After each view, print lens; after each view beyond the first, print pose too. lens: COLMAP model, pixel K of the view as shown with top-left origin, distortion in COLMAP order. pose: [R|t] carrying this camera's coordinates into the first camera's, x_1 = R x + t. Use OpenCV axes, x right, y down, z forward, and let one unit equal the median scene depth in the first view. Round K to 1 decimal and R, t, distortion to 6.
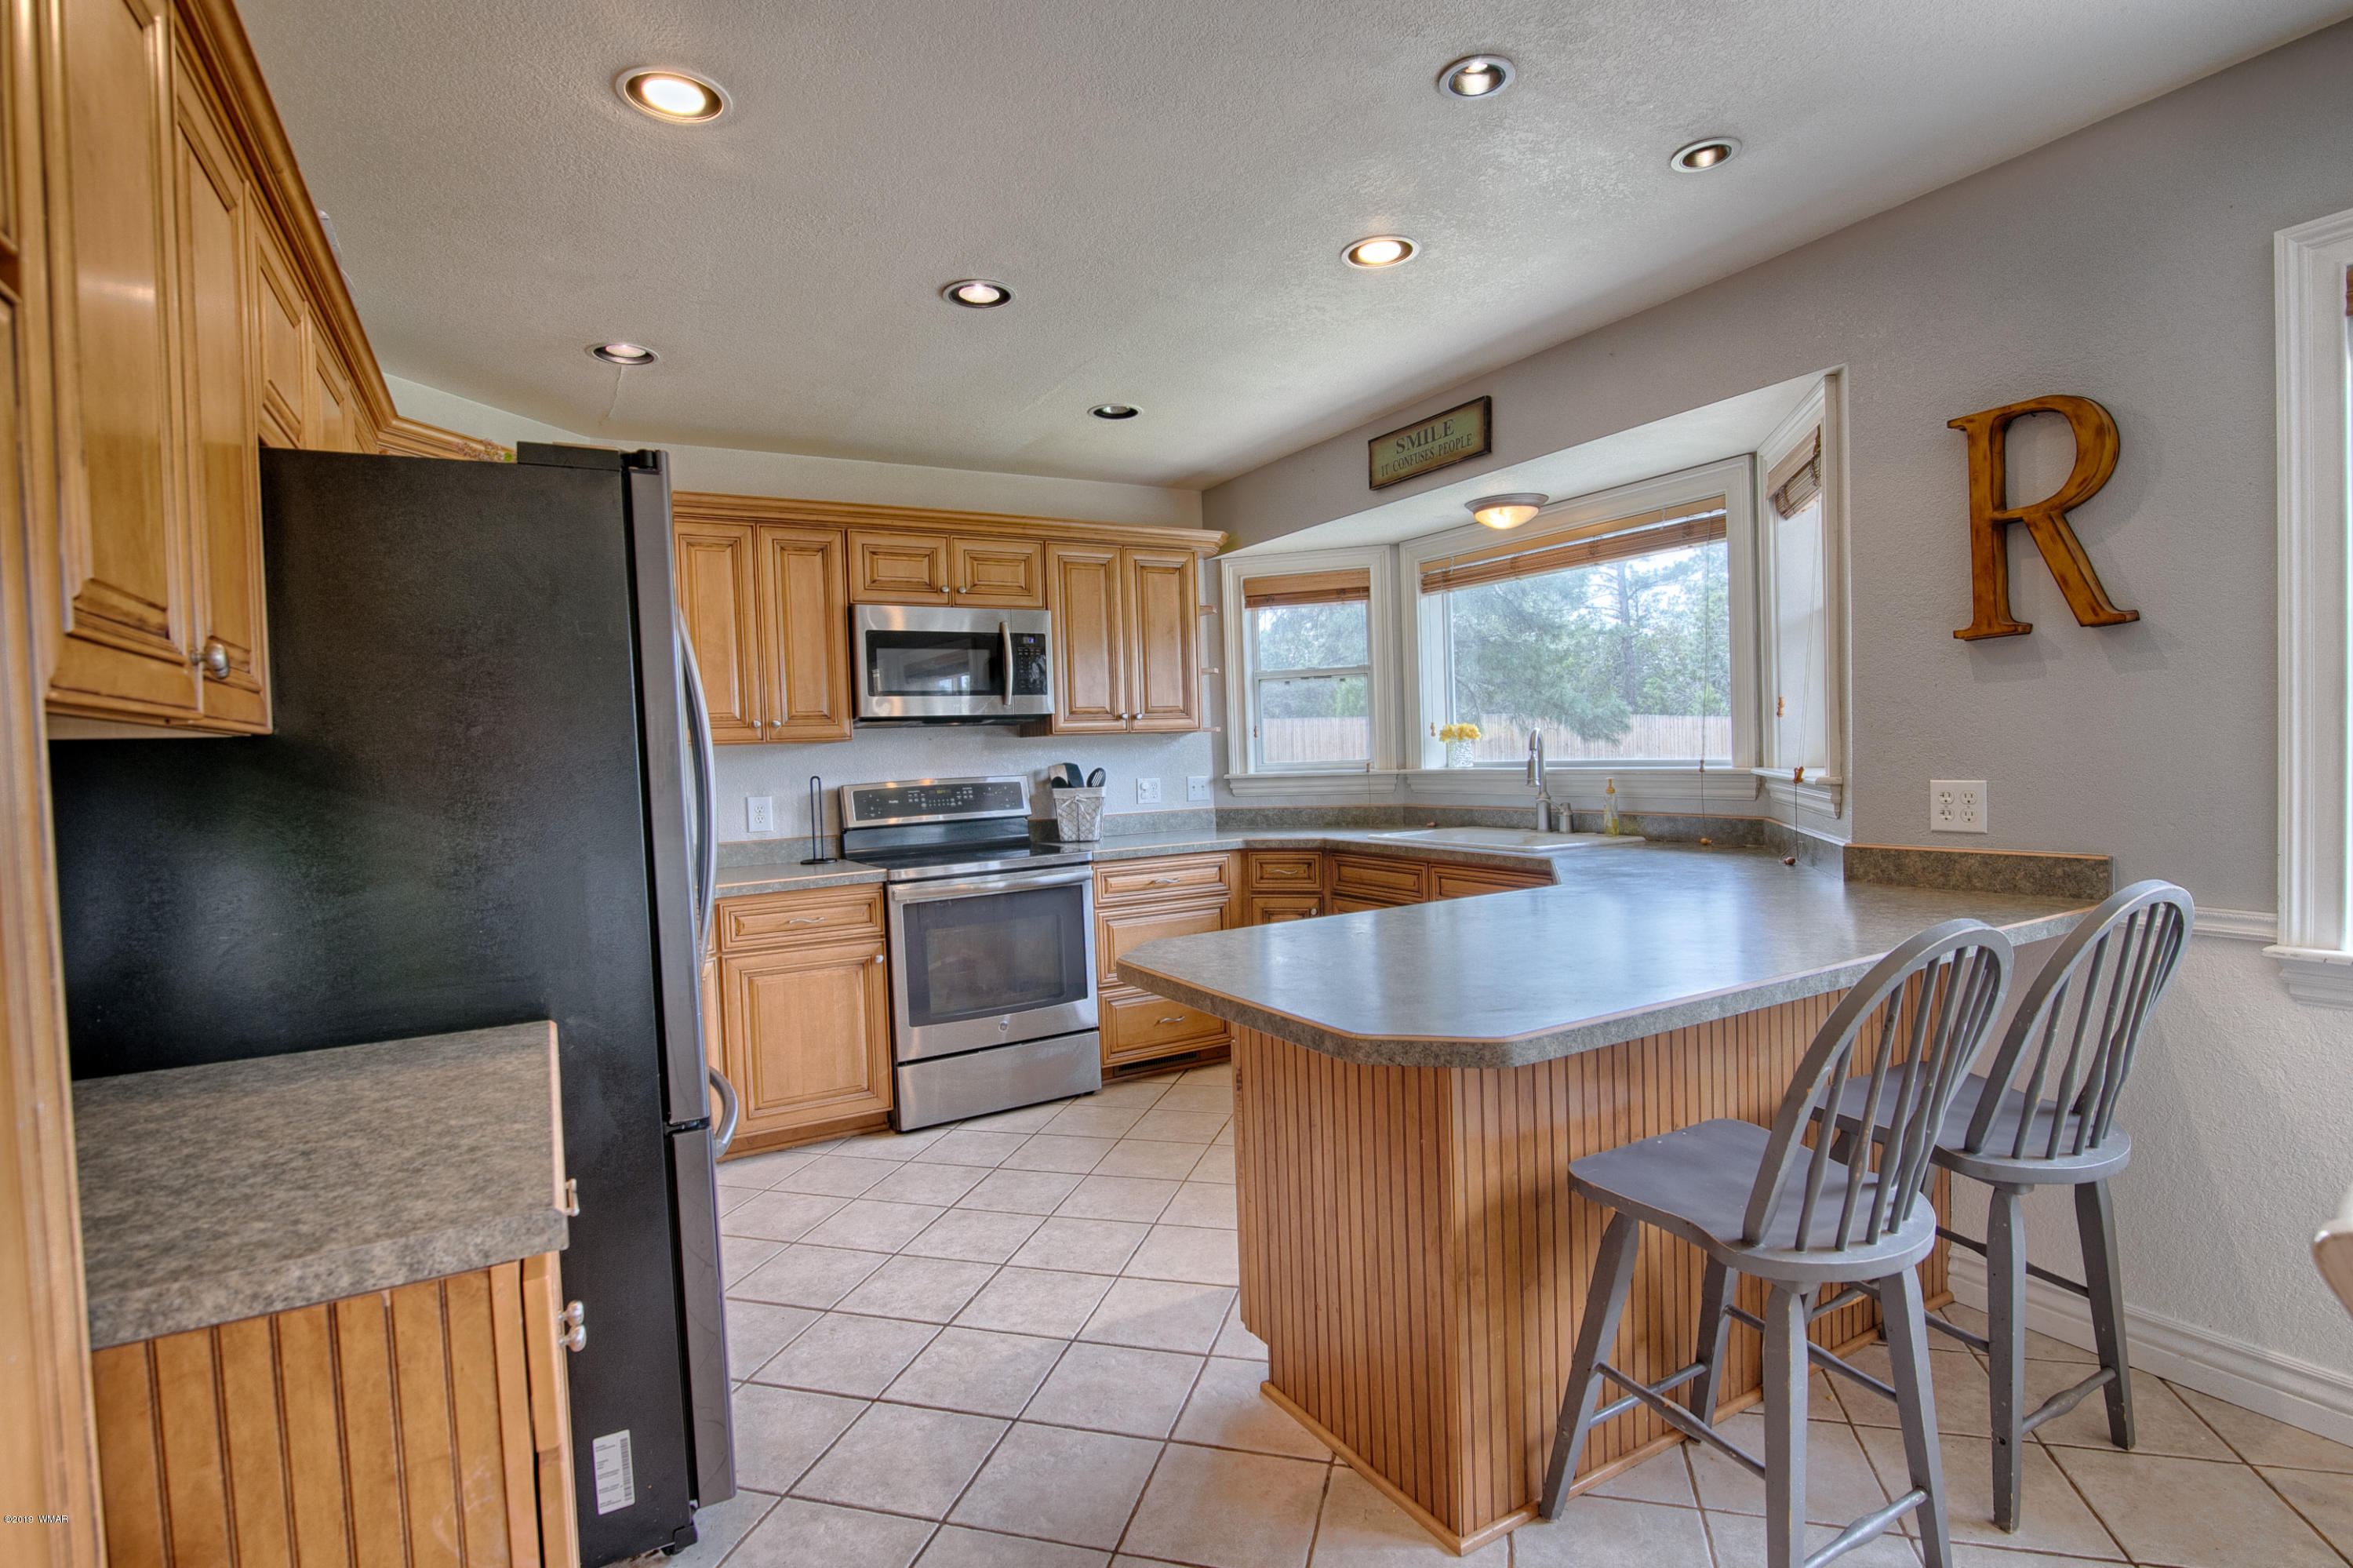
lens RADIAL K [[1147.8, 0, 1168.8], [0, 1147.8, 791.3], [0, 0, 1]] dist [-0.020726, 0.003134]
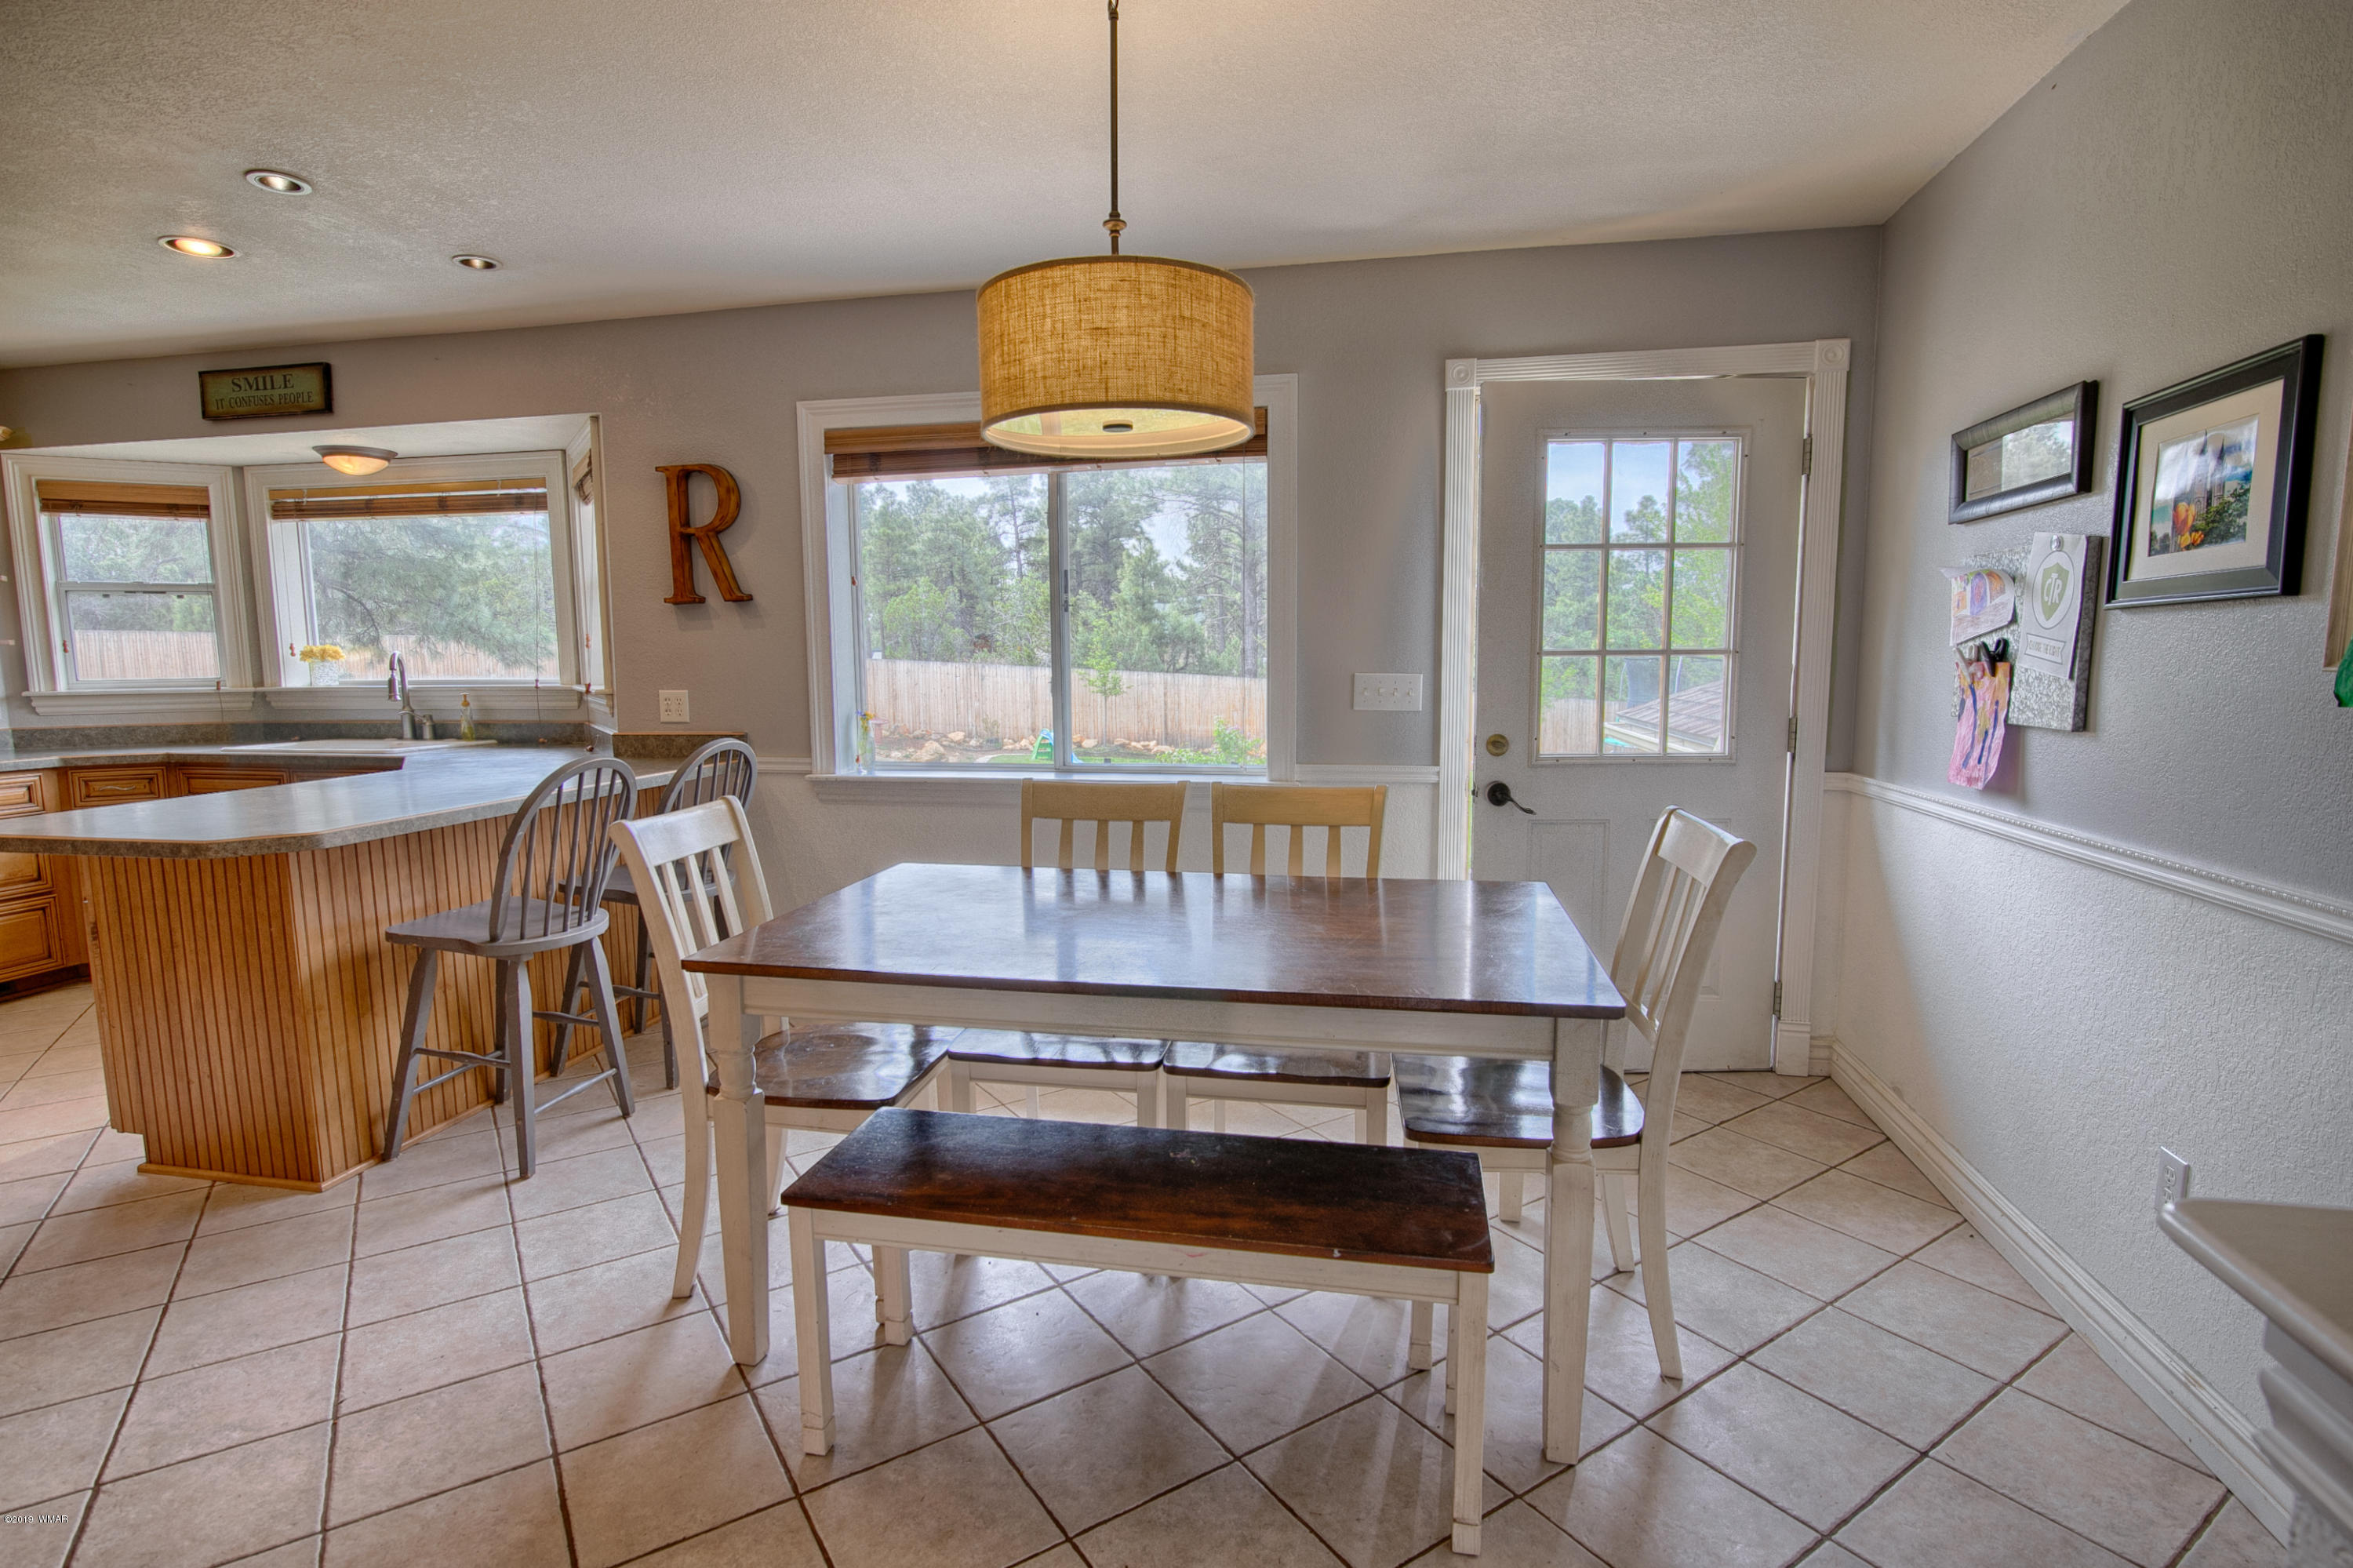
lens RADIAL K [[1147.8, 0, 1175.8], [0, 1147.8, 788.8], [0, 0, 1]] dist [-0.020726, 0.003134]
pose [[0.647629, -0.057775, 0.759762, -0.056805], [0.012744, 0.997803, 0.065013, 0.020880], [-0.761849, -0.032422, 0.646943, -0.380973]]
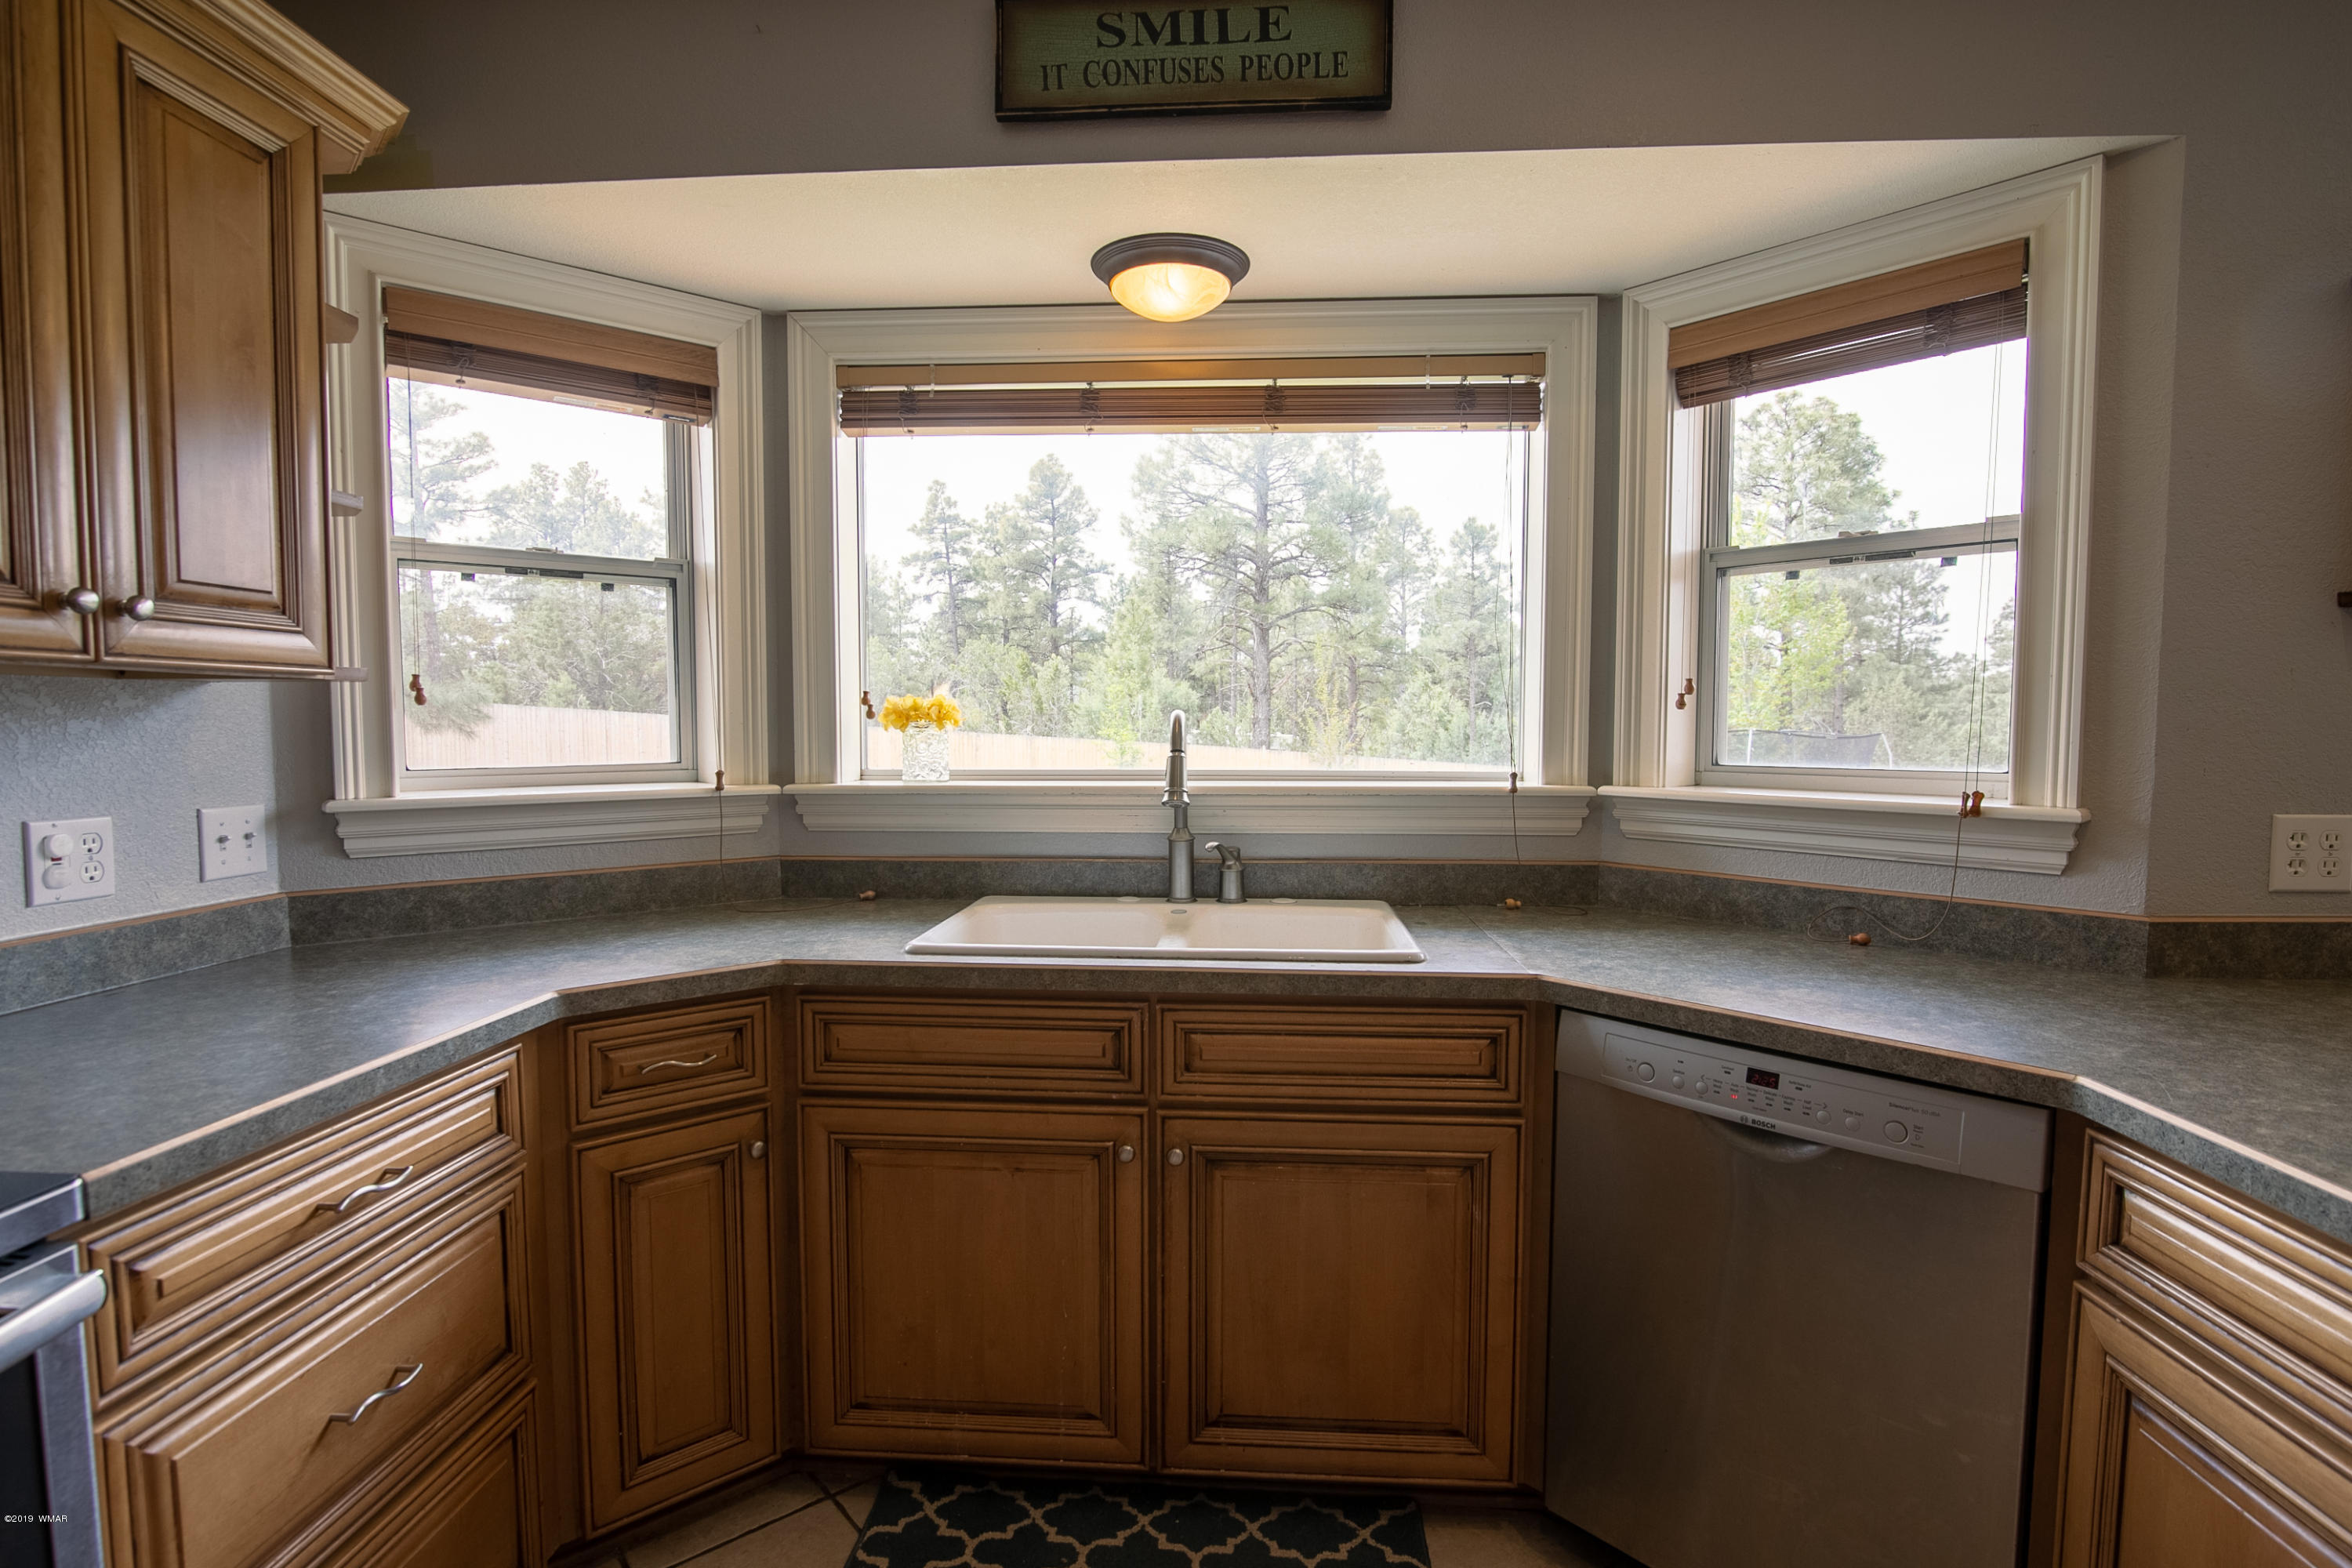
lens RADIAL K [[1147.2, 0, 1169.1], [0, 1147.2, 788.7], [0, 0, 1]] dist [-0.020726, 0.003134]
pose [[0.542263, -0.012530, 0.840115, -0.143025], [0.011952, 0.999903, 0.007198, -0.023568], [-0.840124, 0.006138, 0.542360, 0.753029]]
